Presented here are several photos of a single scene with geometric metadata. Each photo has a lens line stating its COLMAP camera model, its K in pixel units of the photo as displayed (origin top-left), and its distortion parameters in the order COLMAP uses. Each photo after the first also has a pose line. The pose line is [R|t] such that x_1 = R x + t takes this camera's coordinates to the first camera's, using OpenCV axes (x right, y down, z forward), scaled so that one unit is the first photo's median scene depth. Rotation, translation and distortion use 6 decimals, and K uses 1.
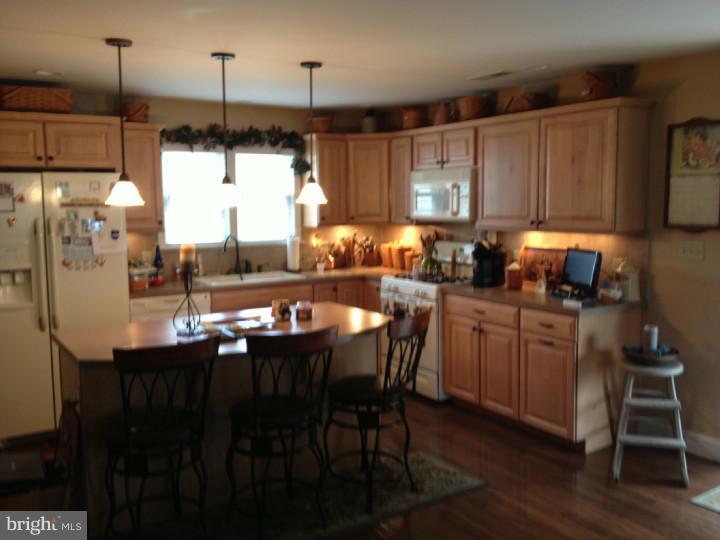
lens RADIAL K [[670.7, 0, 367.3], [0, 670.7, 267.6], [0, 0, 1]] dist [0.013370, 0.000000]
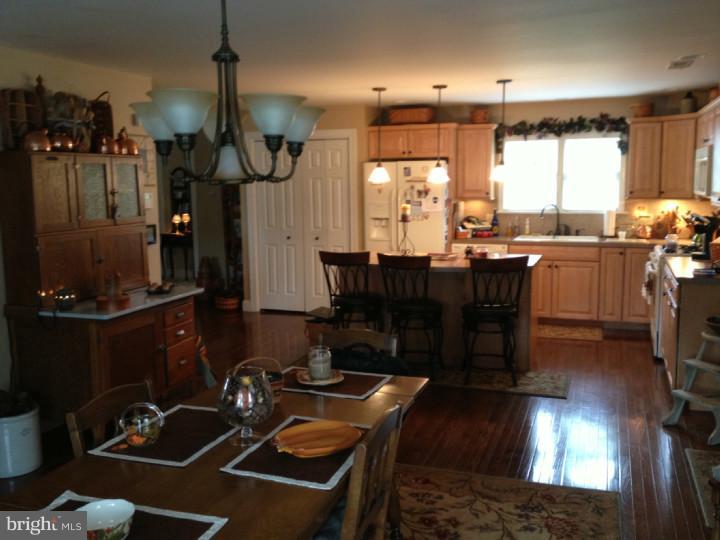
lens RADIAL K [[670.7, 0, 355.1], [0, 670.7, 276.8], [0, 0, 1]] dist [0.013370, 0.000000]
pose [[0.578273, 0.115968, -0.807559, 0.666557], [-0.075134, 0.993209, 0.088826, 0.003615], [0.812376, 0.009309, 0.583060, -0.055101]]
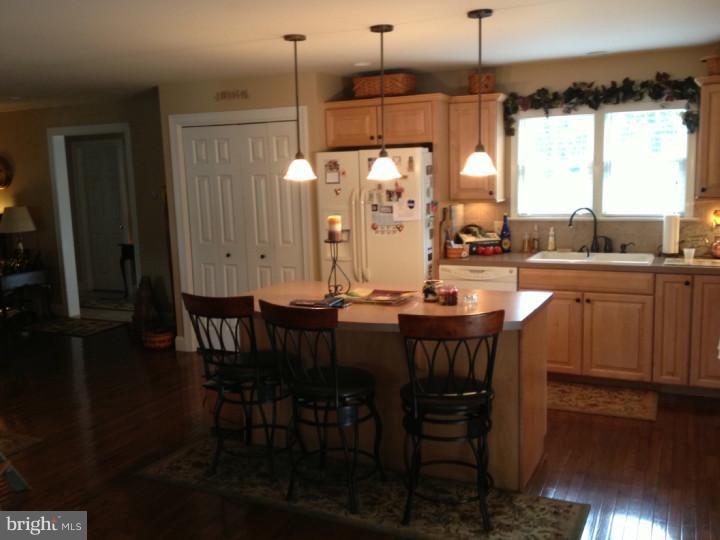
lens RADIAL K [[670.7, 0, 367.0], [0, 670.7, 272.7], [0, 0, 1]] dist [0.013370, 0.000000]
pose [[0.501750, 0.118079, -0.856915, 0.447958], [-0.063601, 0.992994, 0.099589, -0.034833], [0.862671, 0.004531, 0.505745, 0.317265]]
